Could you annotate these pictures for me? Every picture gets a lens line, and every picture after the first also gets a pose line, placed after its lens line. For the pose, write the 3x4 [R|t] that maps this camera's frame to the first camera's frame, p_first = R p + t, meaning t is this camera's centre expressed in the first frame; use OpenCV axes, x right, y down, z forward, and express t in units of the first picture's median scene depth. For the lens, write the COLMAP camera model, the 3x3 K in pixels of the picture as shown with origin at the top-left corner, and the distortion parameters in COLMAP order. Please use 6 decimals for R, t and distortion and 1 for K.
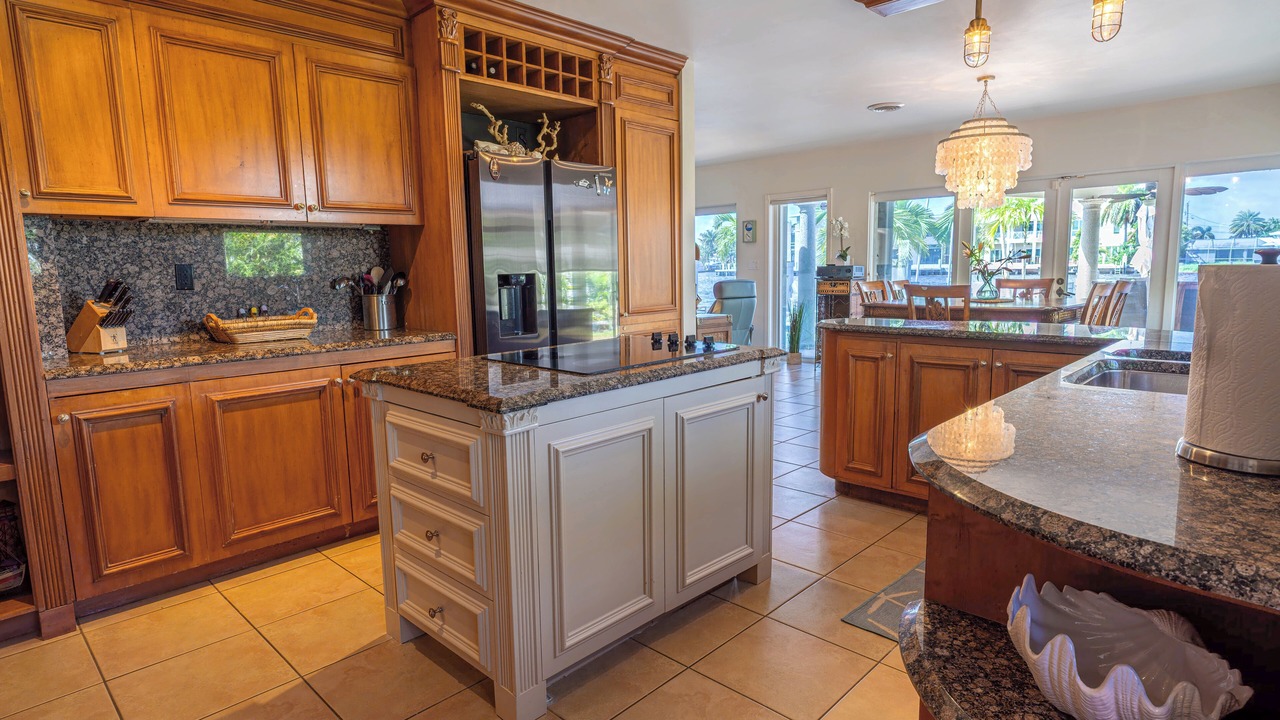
lens RADIAL K [[689.9, 0, 640.0], [0, 689.9, 360.0], [0, 0, 1]] dist [-0.003677, 0.002122]
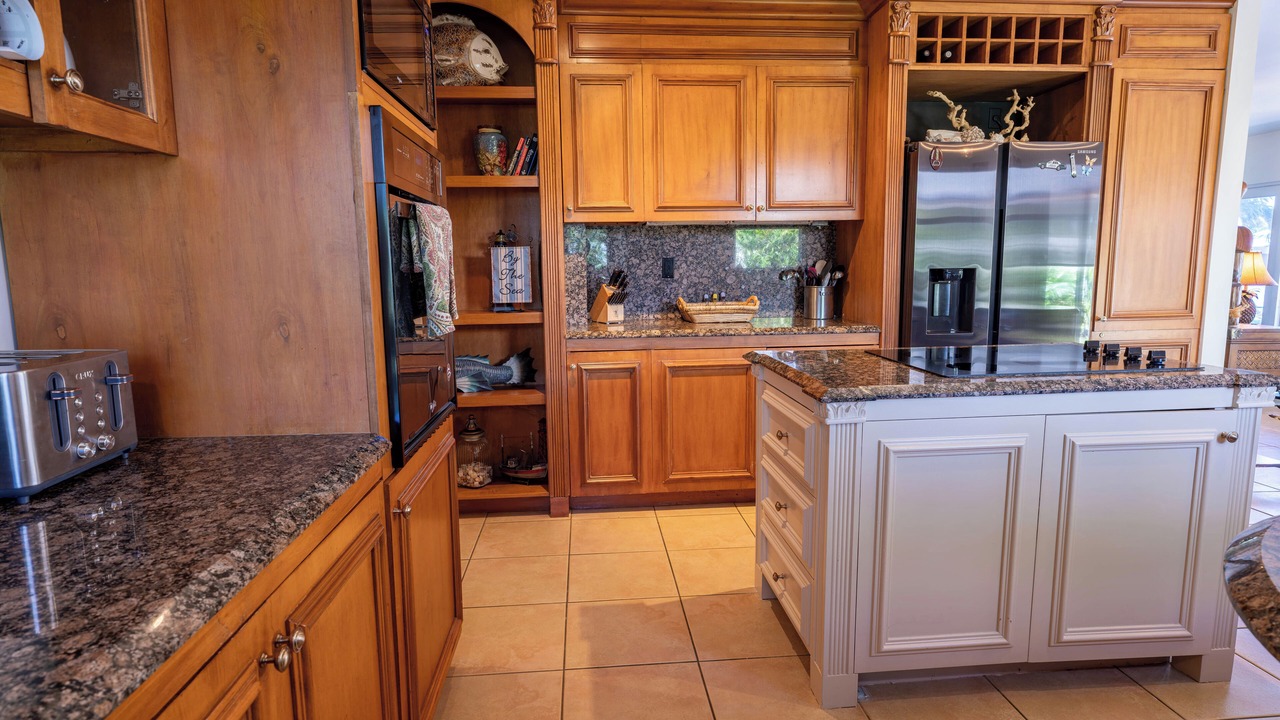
lens RADIAL K [[689.9, 0, 640.0], [0, 689.9, 360.0], [0, 0, 1]] dist [-0.003677, 0.002122]
pose [[0.749192, 0.098014, -0.655060, 0.150277], [-0.090555, 0.994861, 0.045289, -0.004639], [0.656133, 0.025388, 0.754218, 0.014285]]
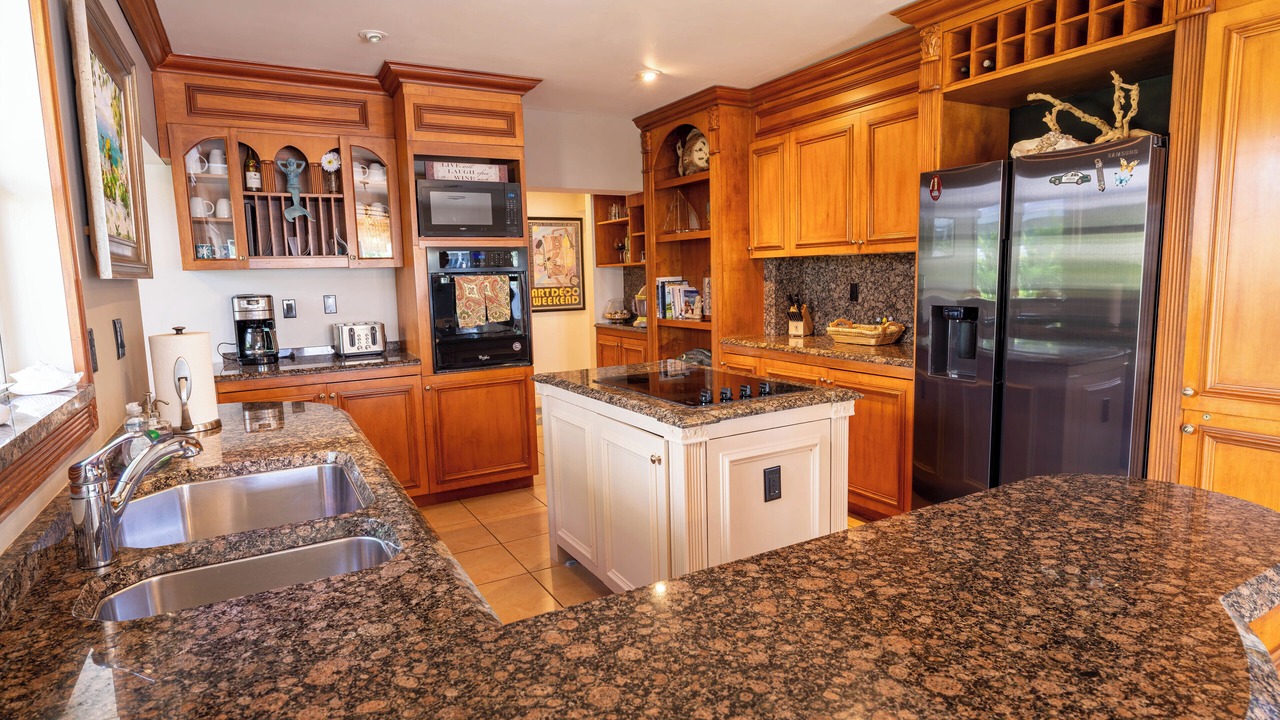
lens RADIAL K [[687.5, 0, 632.8], [0, 687.5, 358.8], [0, 0, 1]] dist [-0.006017, 0.000989]
pose [[-0.293691, 0.143220, -0.945110, 0.857821], [-0.100759, 0.978566, 0.179600, -0.198541], [0.950575, 0.147975, -0.272966, 0.992068]]
